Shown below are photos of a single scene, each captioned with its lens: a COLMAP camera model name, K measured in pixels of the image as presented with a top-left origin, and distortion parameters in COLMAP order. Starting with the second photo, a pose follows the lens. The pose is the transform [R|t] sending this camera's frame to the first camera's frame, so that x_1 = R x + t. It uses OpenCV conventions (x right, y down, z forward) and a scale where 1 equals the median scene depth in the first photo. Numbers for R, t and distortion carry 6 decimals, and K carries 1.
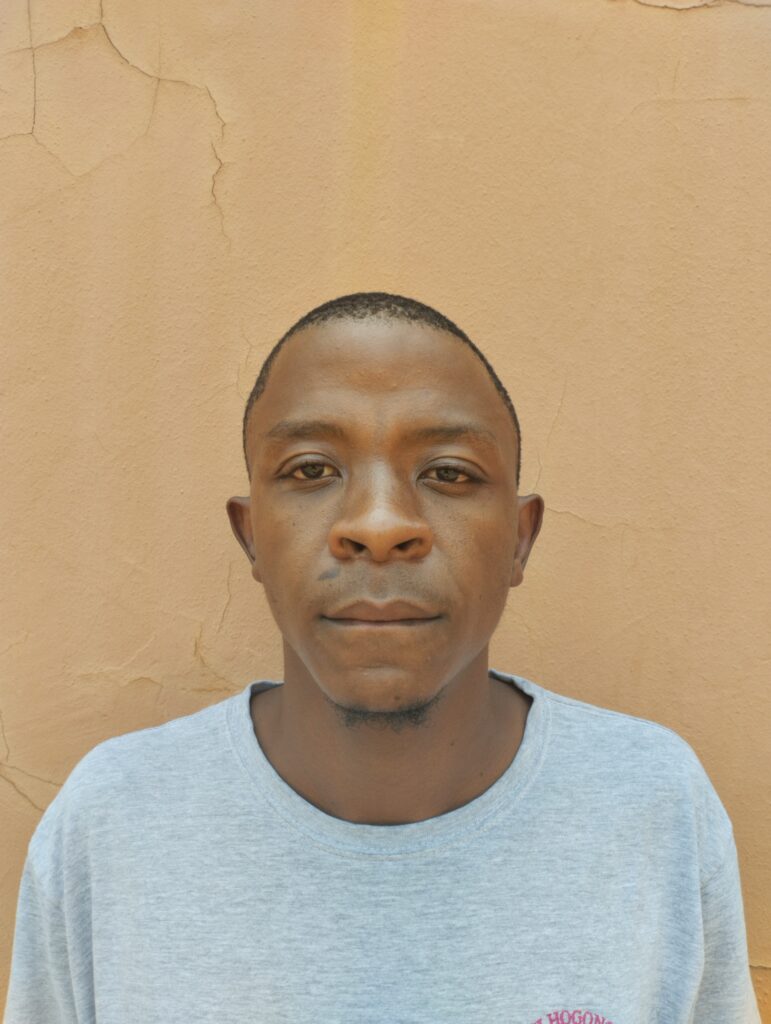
lens RADIAL K [[770.6, 0, 376.0], [0, 770.6, 518.3], [0, 0, 1]] dist [0.044075, -0.068951]
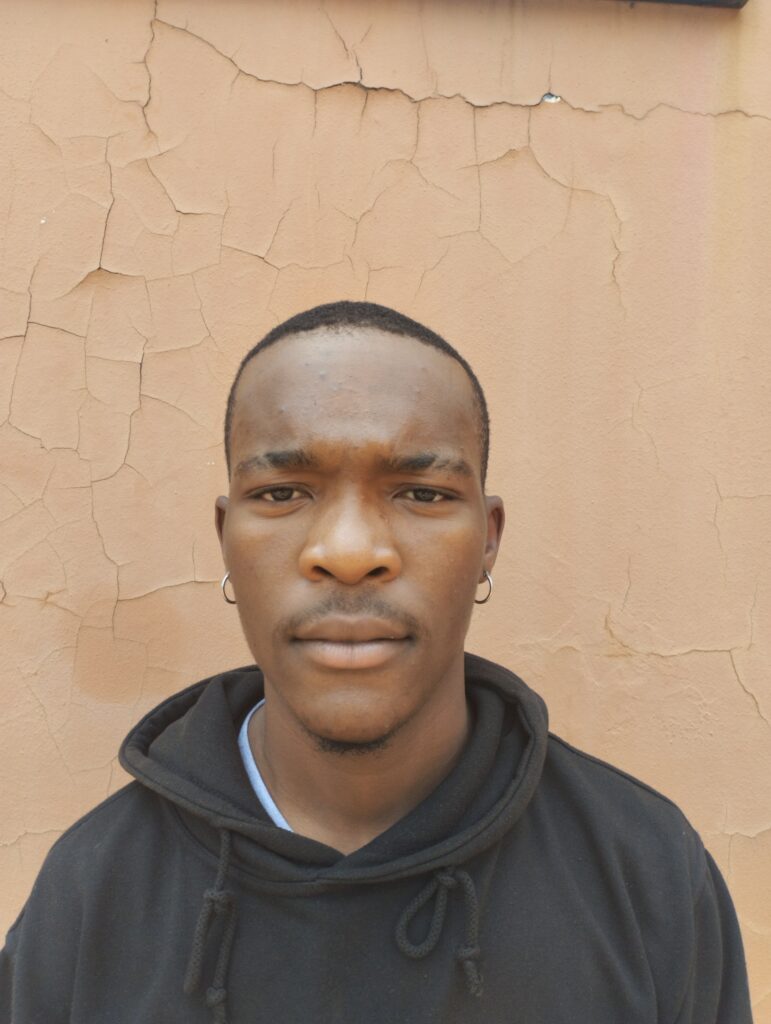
lens RADIAL K [[770.6, 0, 353.4], [0, 770.6, 516.3], [0, 0, 1]] dist [0.044075, -0.068951]
pose [[0.999282, -0.016129, 0.034277, -0.696960], [0.017202, 0.999364, -0.031236, 0.023171], [-0.033752, 0.031803, 0.998924, -0.281369]]
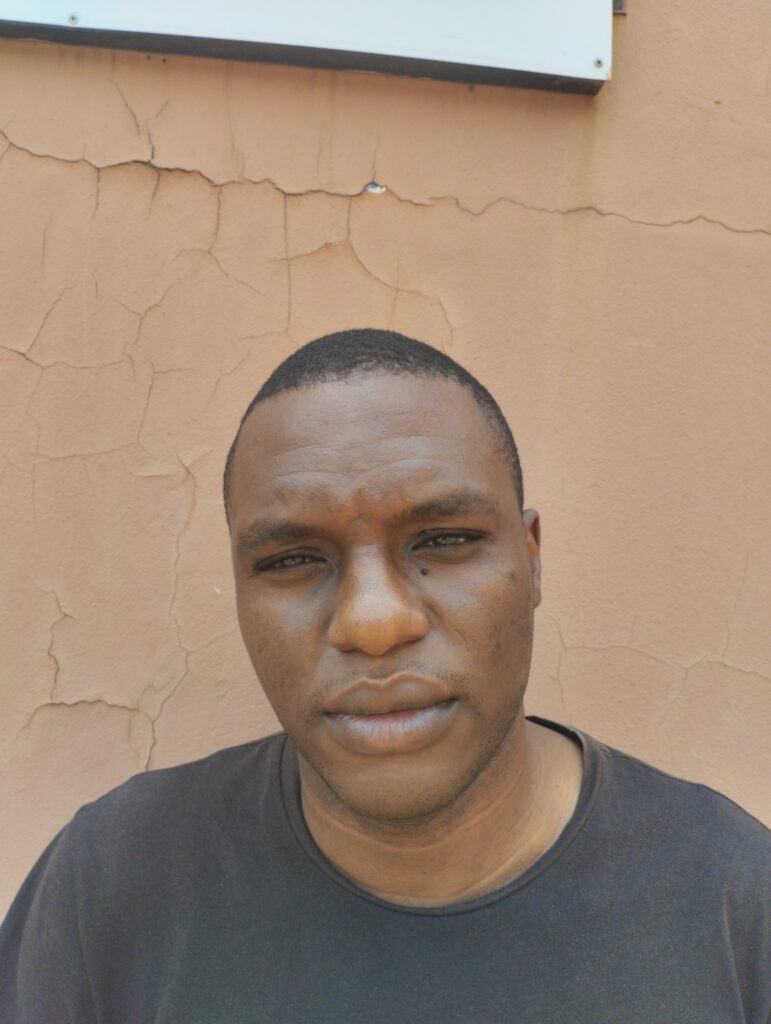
lens RADIAL K [[770.6, 0, 387.9], [0, 770.6, 512.7], [0, 0, 1]] dist [0.044075, -0.068951]
pose [[0.998269, 0.017179, 0.056241, -0.348471], [-0.010942, 0.993940, -0.109375, -0.108721], [-0.057779, 0.108570, 0.992408, -0.103087]]
